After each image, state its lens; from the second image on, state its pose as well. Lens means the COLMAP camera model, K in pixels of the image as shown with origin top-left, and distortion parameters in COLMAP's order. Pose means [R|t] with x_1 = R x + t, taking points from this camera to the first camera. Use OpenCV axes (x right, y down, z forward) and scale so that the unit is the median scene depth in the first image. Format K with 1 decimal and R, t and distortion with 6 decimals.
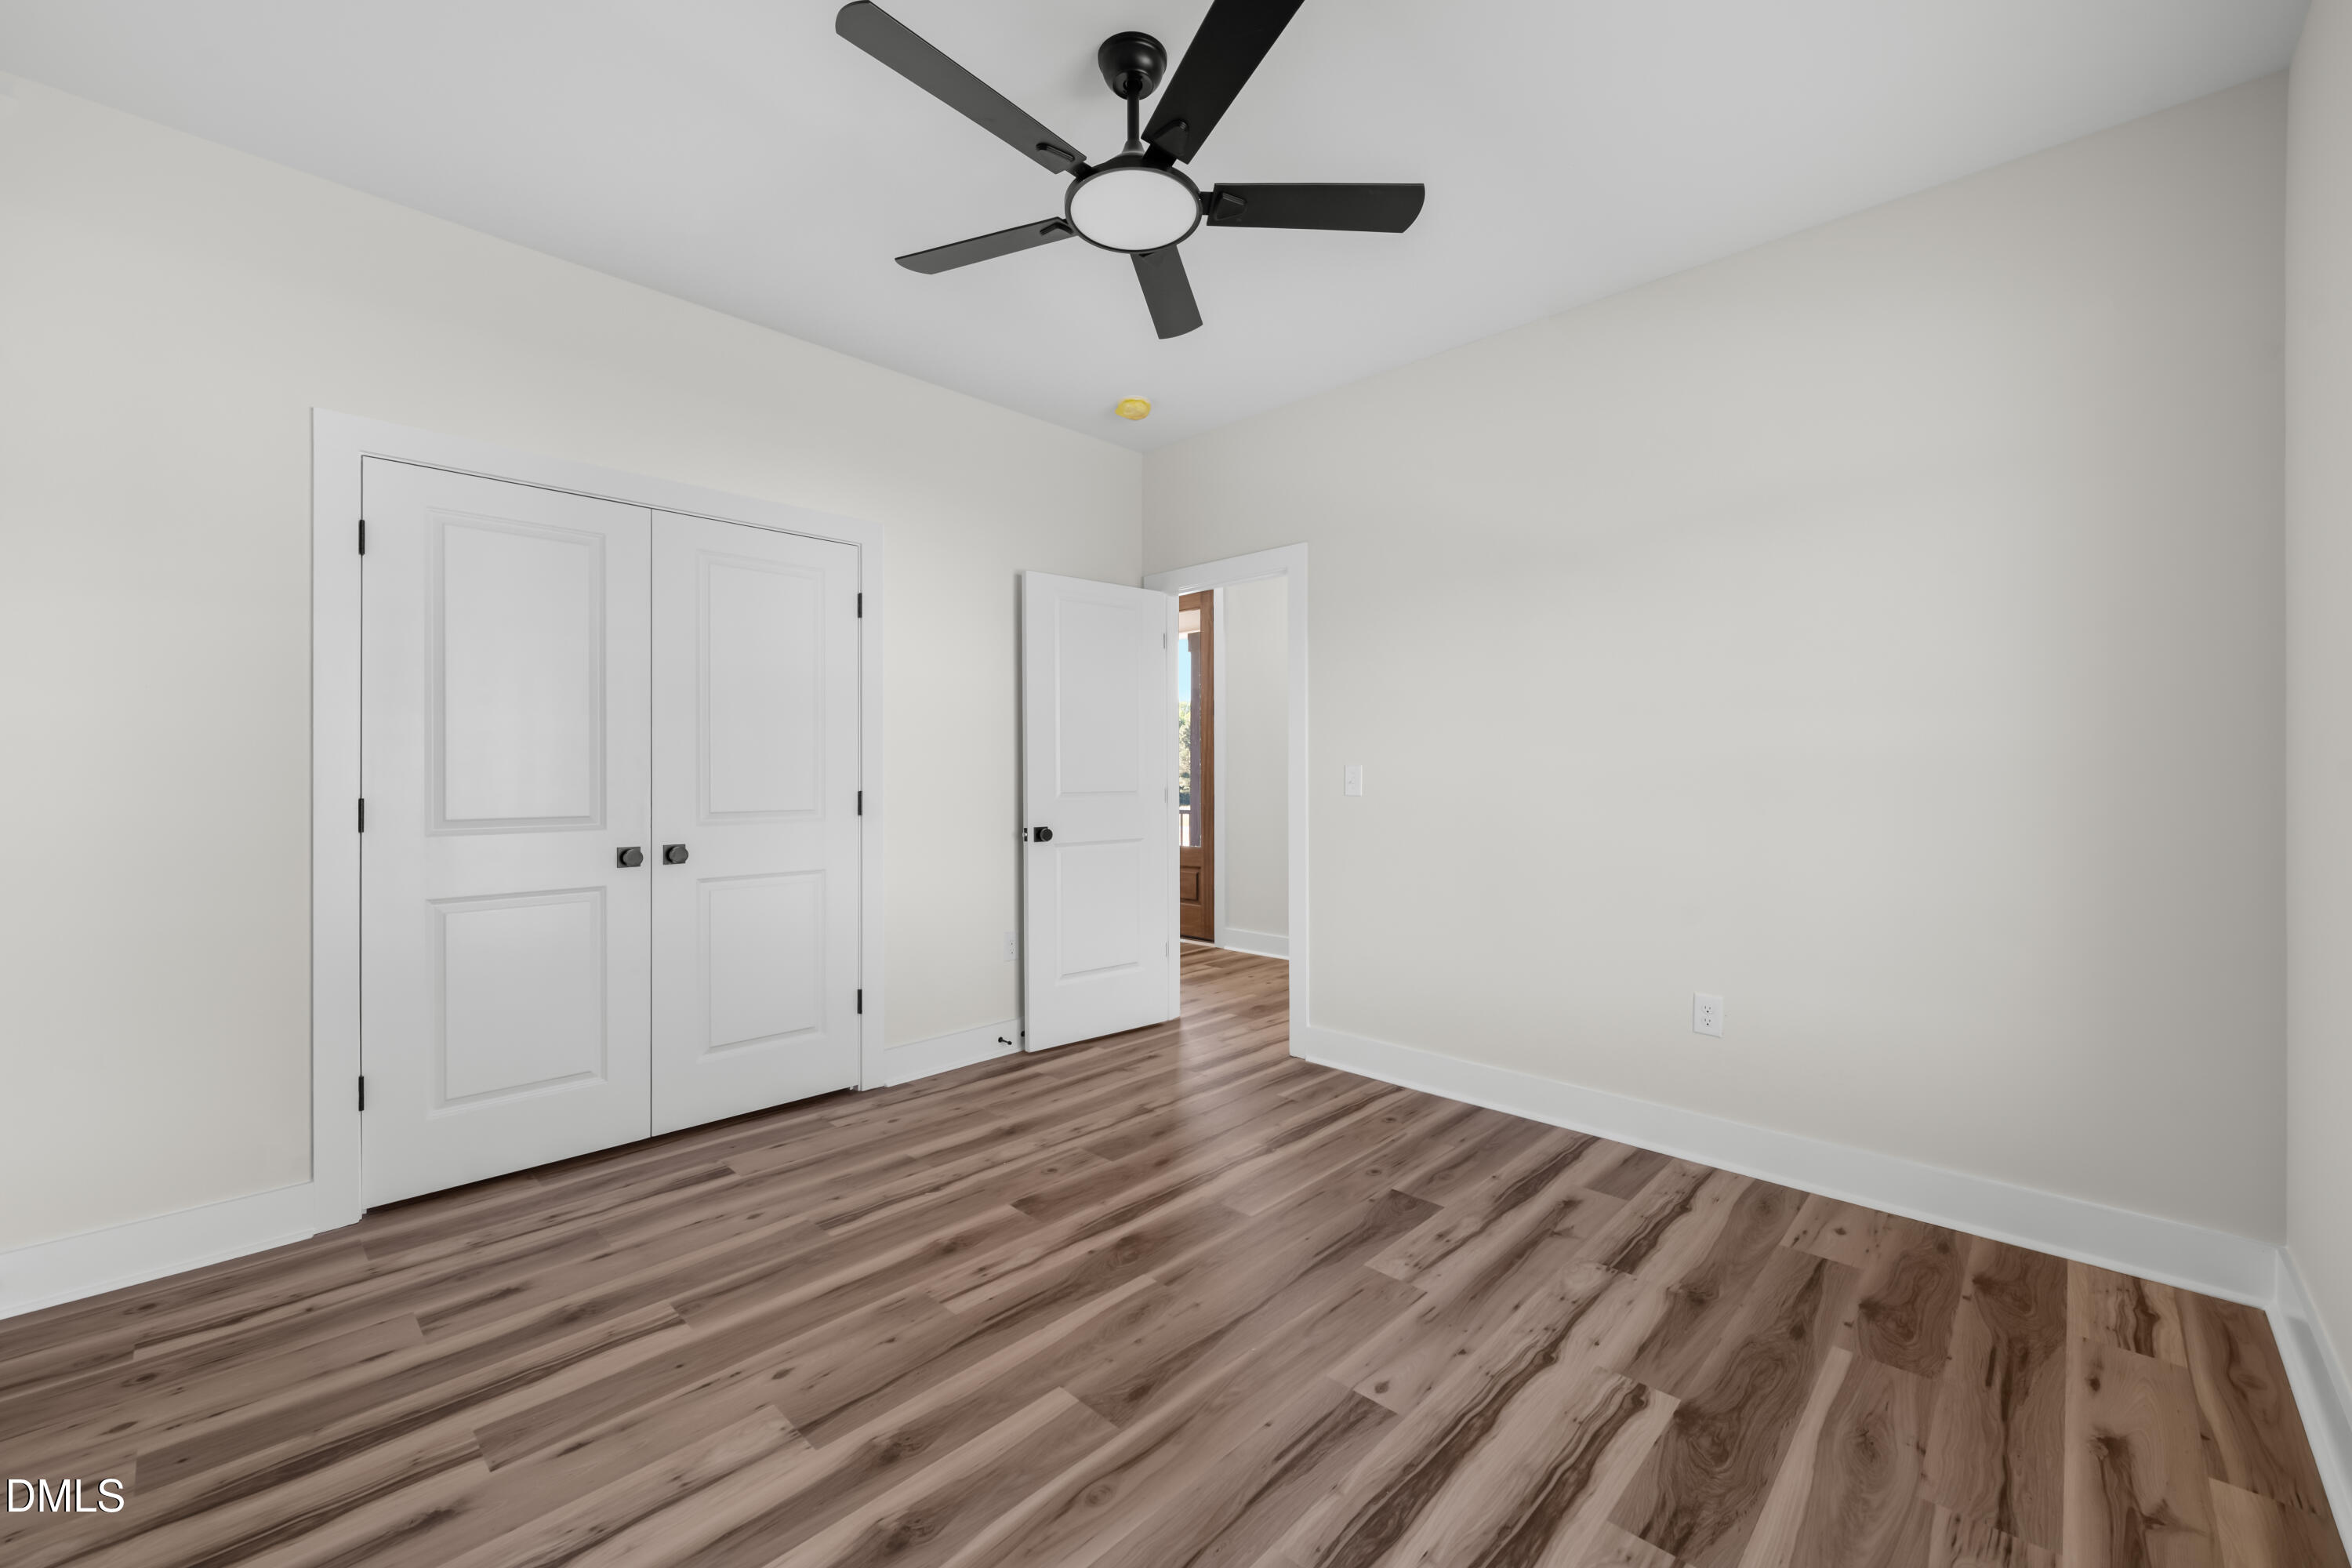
lens RADIAL K [[941.0, 0, 1175.6], [0, 941.0, 775.3], [0, 0, 1]] dist [0.001349, -0.000151]
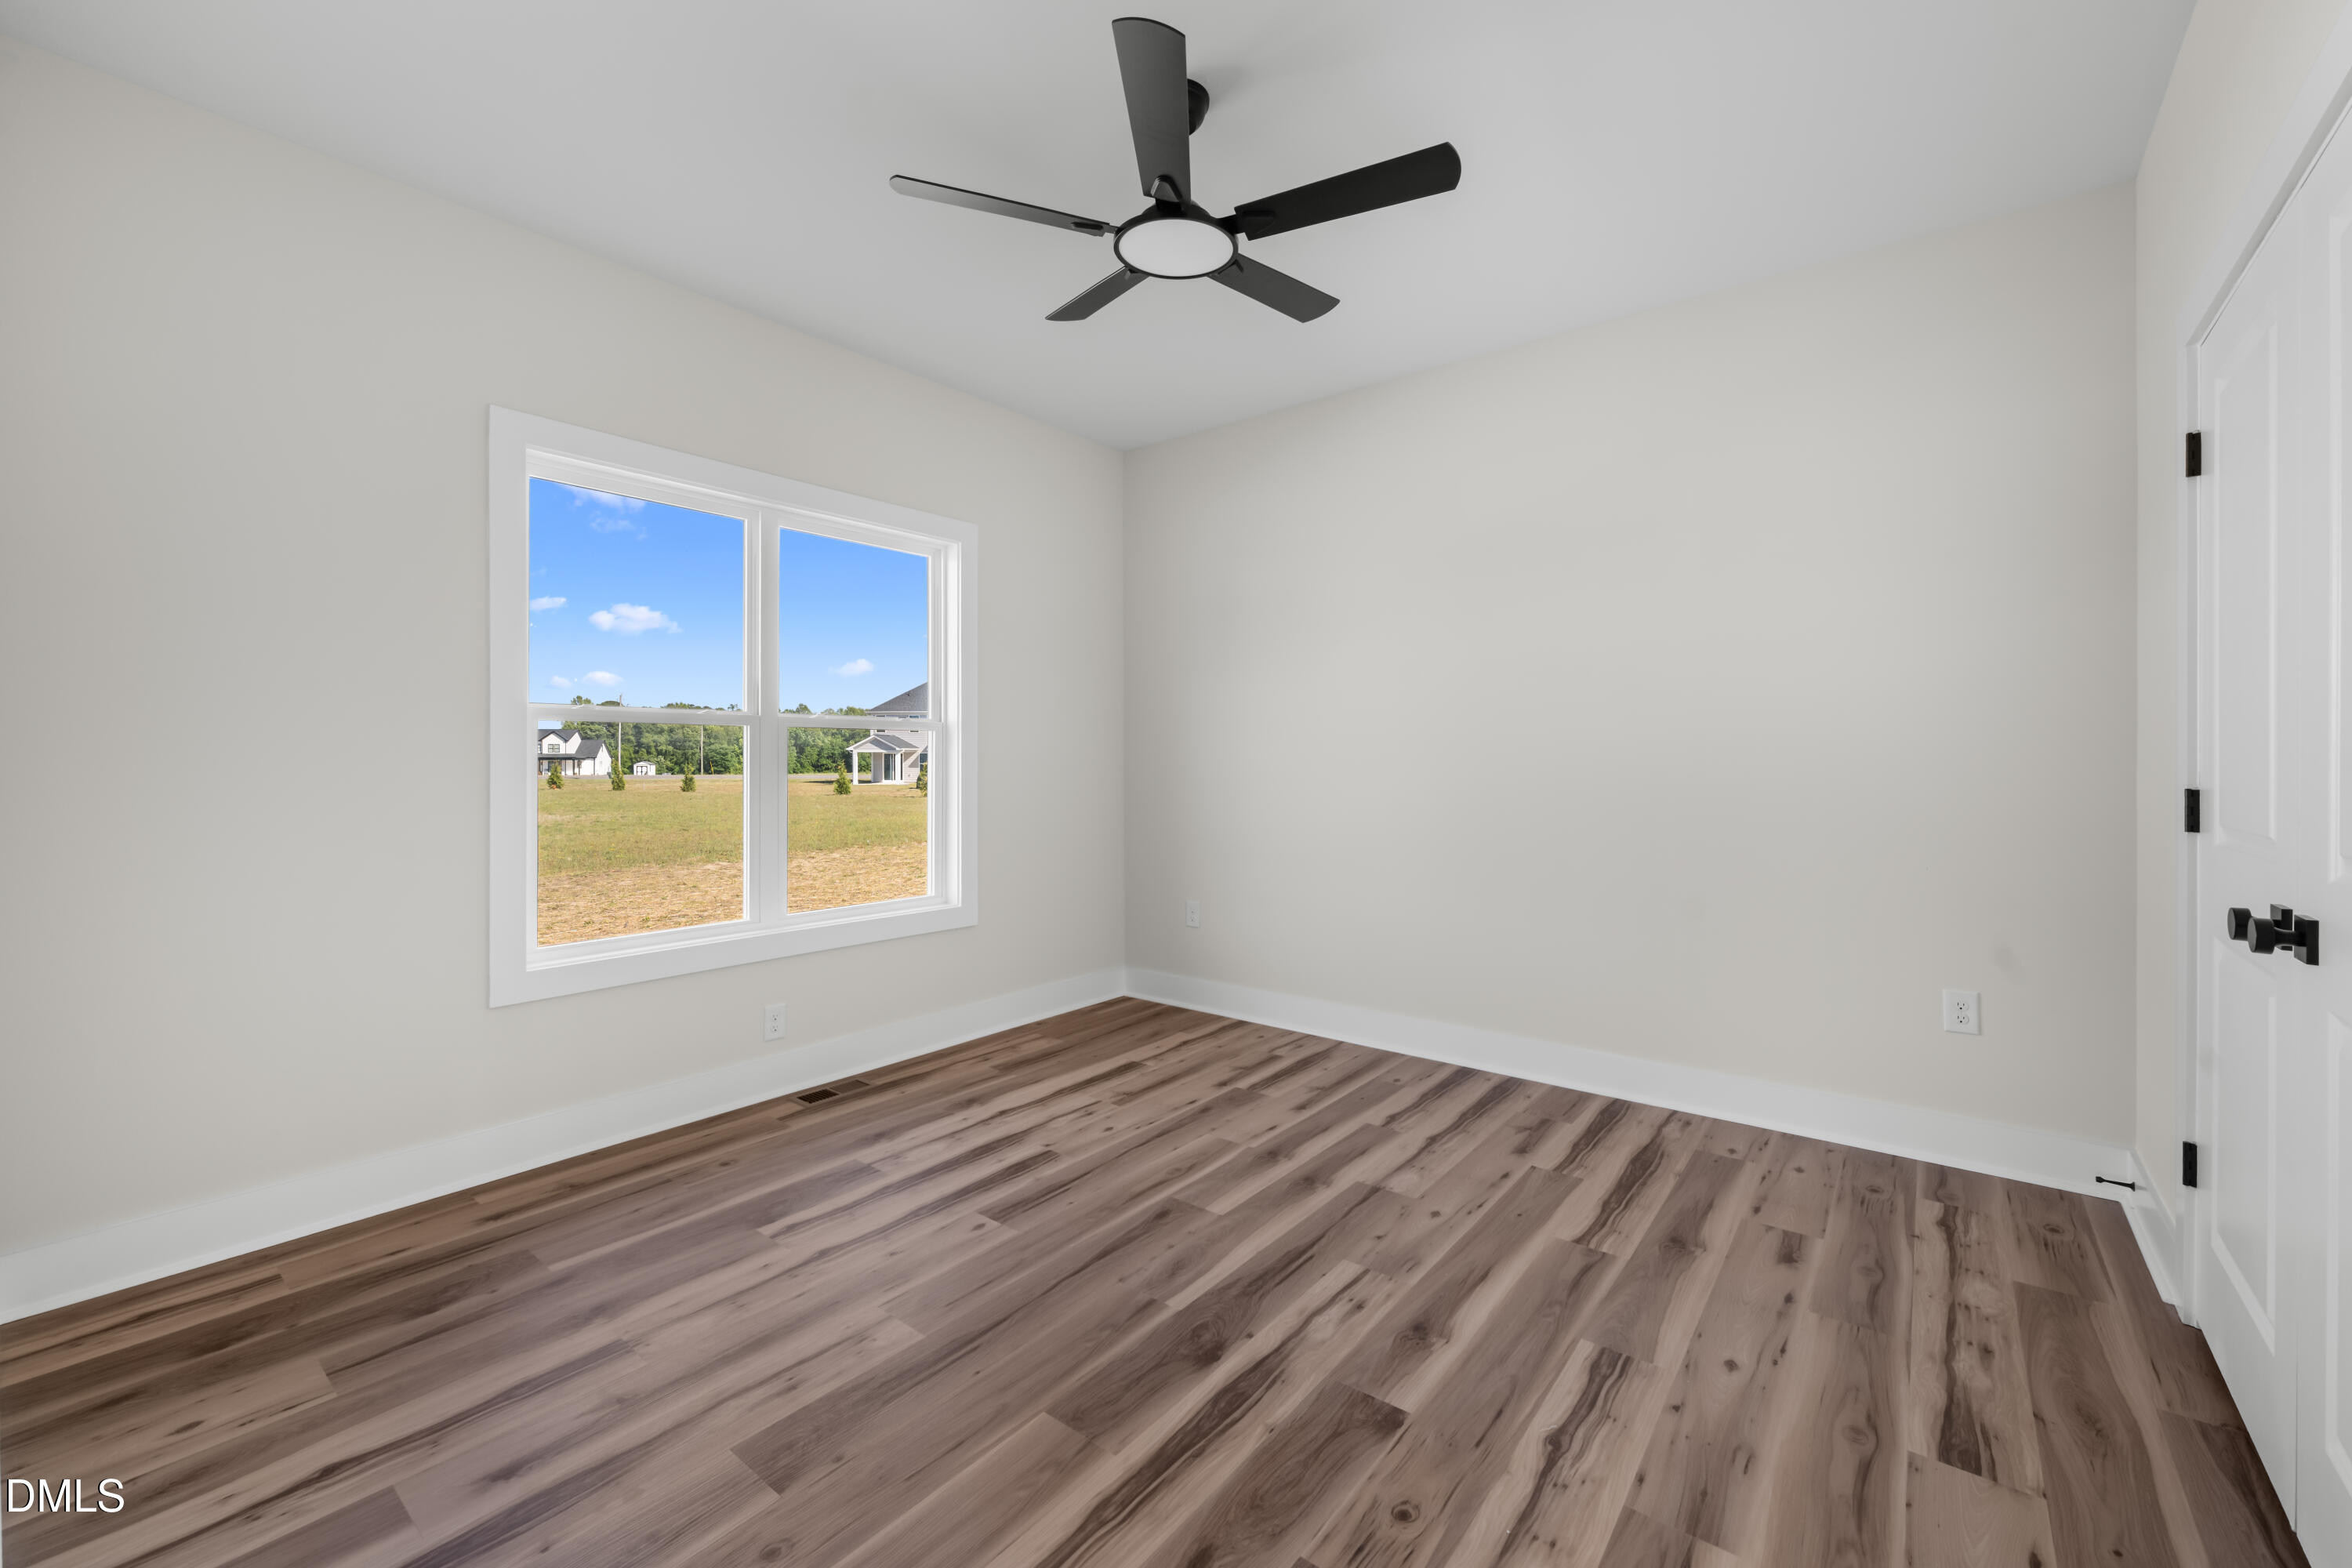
lens RADIAL K [[947.2, 0, 1178.9], [0, 947.2, 758.2], [0, 0, 1]] dist [0.000235, -0.000035]
pose [[-0.995519, 0.002425, -0.094532, 0.051348], [0.002333, 0.999997, 0.001084, -0.004204], [0.094534, 0.000859, -0.995521, 1.861600]]
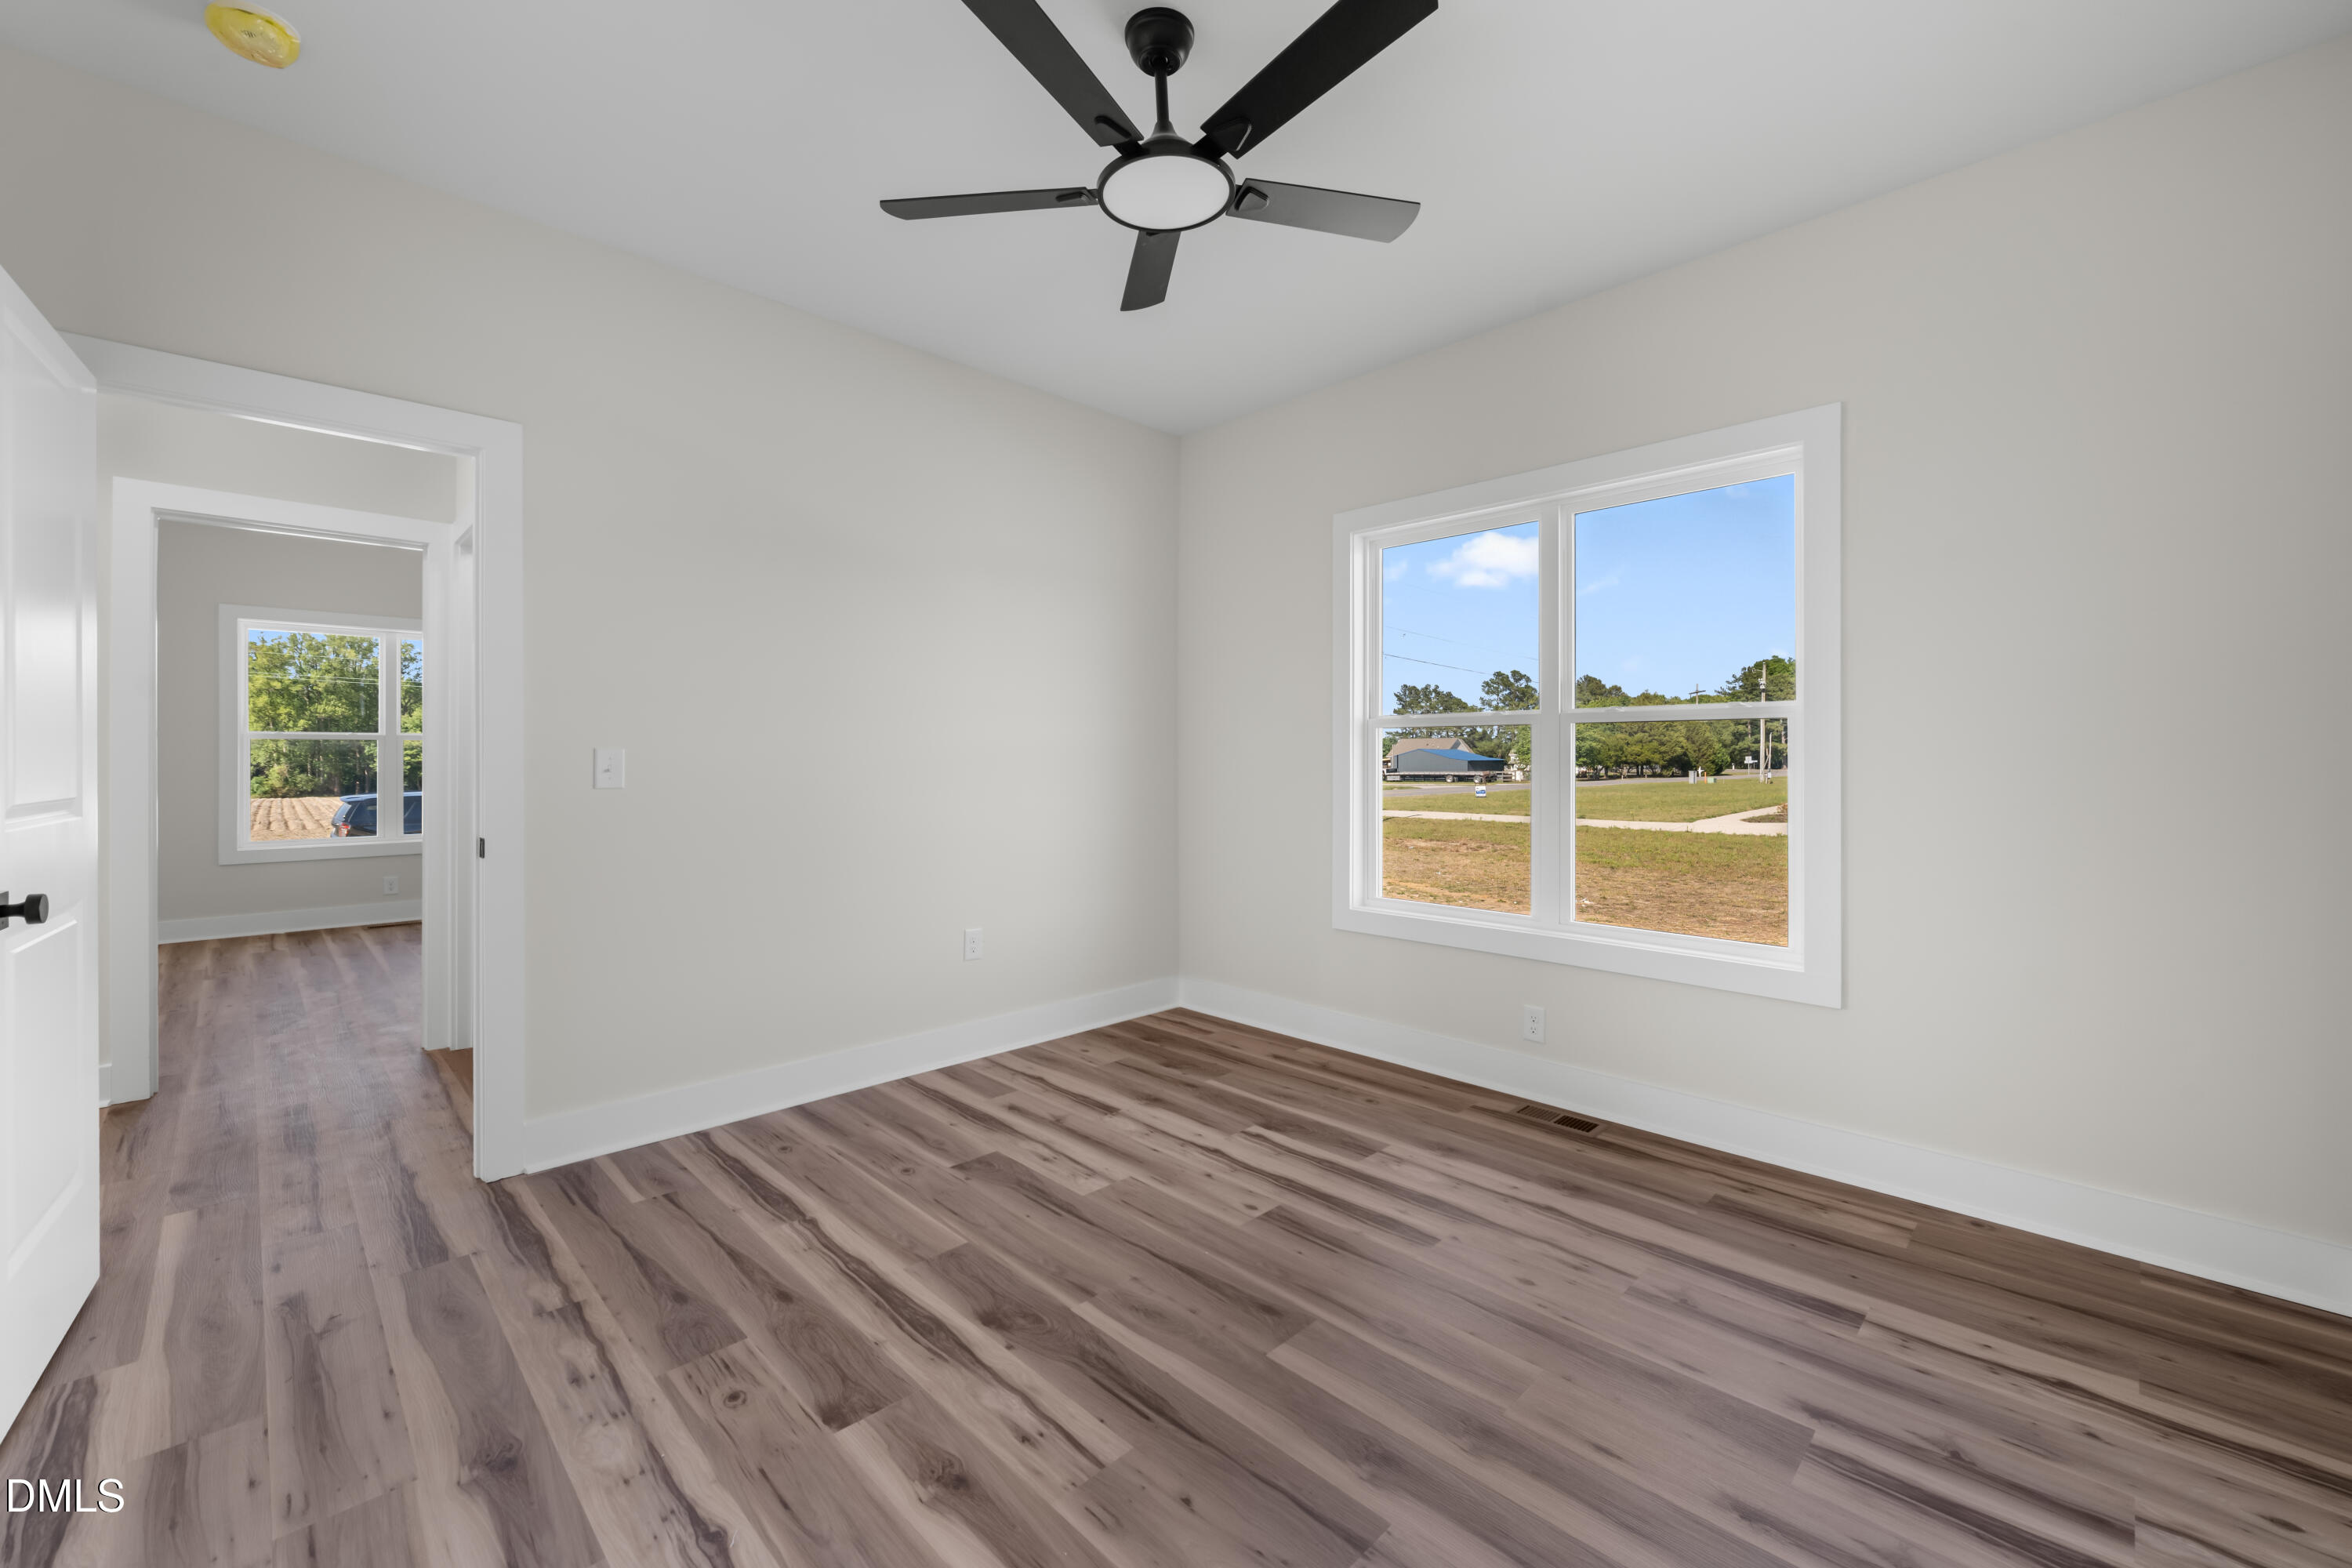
lens RADIAL K [[947.2, 0, 1178.9], [0, 947.2, 758.2], [0, 0, 1]] dist [0.000235, -0.000035]
pose [[0.027112, 0.001696, 0.999631, -0.921375], [0.003344, 0.999993, -0.001787, 0.000176], [-0.999627, 0.003392, 0.027106, 0.846536]]
